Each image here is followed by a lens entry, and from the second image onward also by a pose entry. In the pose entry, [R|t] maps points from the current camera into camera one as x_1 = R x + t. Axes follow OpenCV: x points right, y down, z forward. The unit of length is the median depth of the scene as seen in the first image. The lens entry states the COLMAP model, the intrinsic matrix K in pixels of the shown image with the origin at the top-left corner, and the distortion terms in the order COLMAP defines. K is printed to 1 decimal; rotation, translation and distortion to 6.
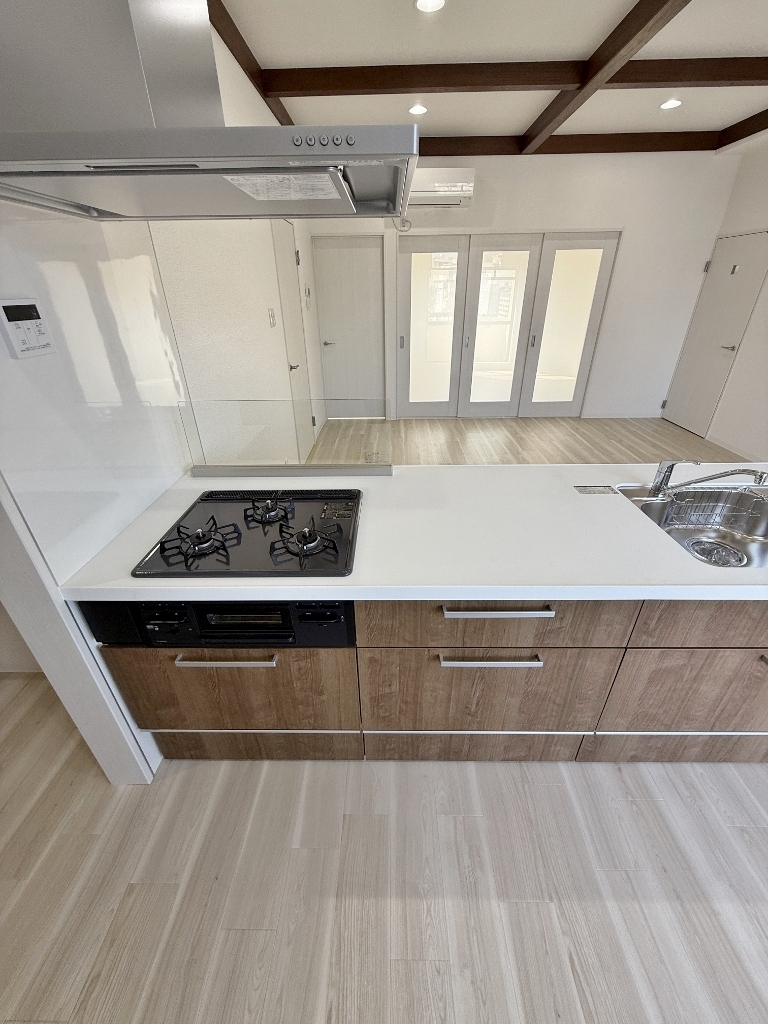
lens RADIAL K [[406.9, 0, 383.8], [0, 406.9, 509.9], [0, 0, 1]] dist [0.000371, -0.000027]
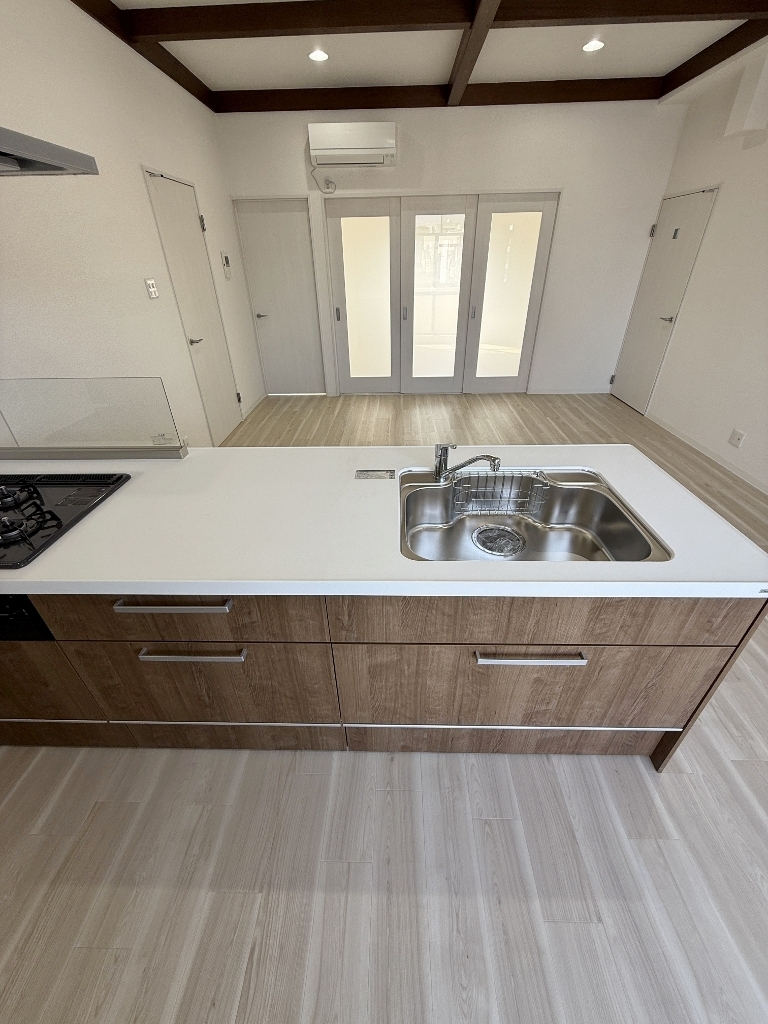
lens RADIAL K [[406.2, 0, 384.6], [0, 406.2, 510.7], [0, 0, 1]] dist [0.000168, -0.000360]
pose [[0.999932, 0.002364, -0.011401, 0.189067], [-0.001677, 0.998203, 0.059905, -0.007293], [0.011522, -0.059882, 0.998139, 0.017900]]
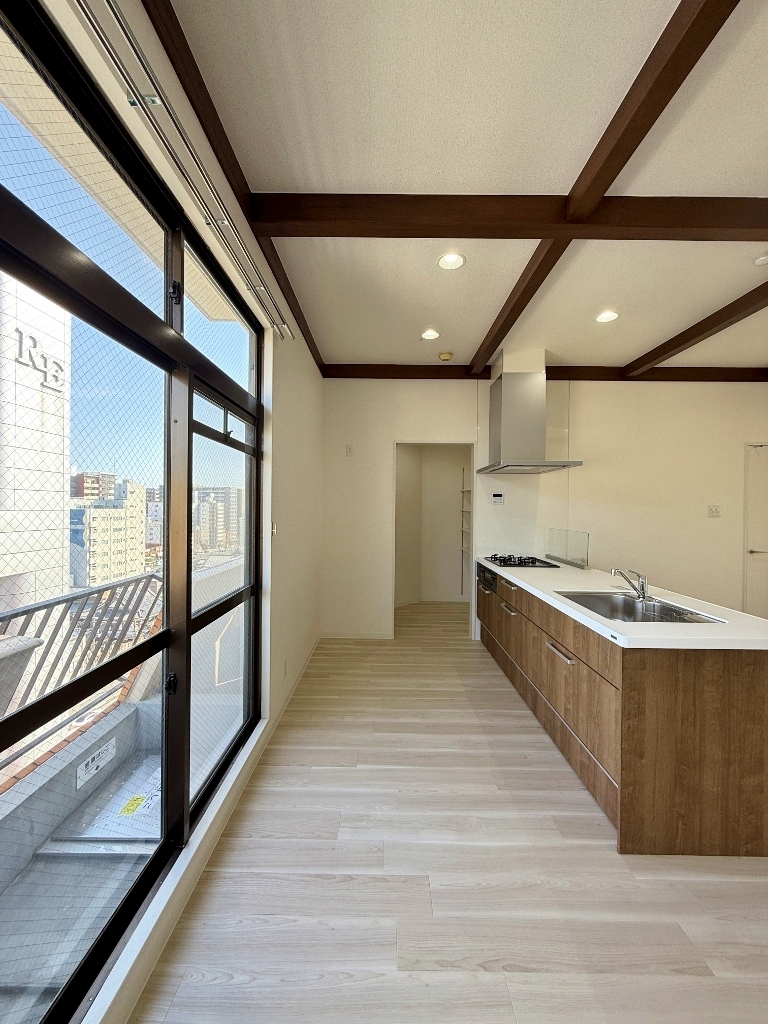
lens RADIAL K [[406.9, 0, 383.8], [0, 406.9, 509.9], [0, 0, 1]] dist [0.000371, -0.000027]
pose [[0.006536, 0.018663, -0.999804, 0.753944], [-0.489299, 0.872018, 0.013079, 0.043883], [0.872092, 0.489118, 0.014832, -0.016013]]
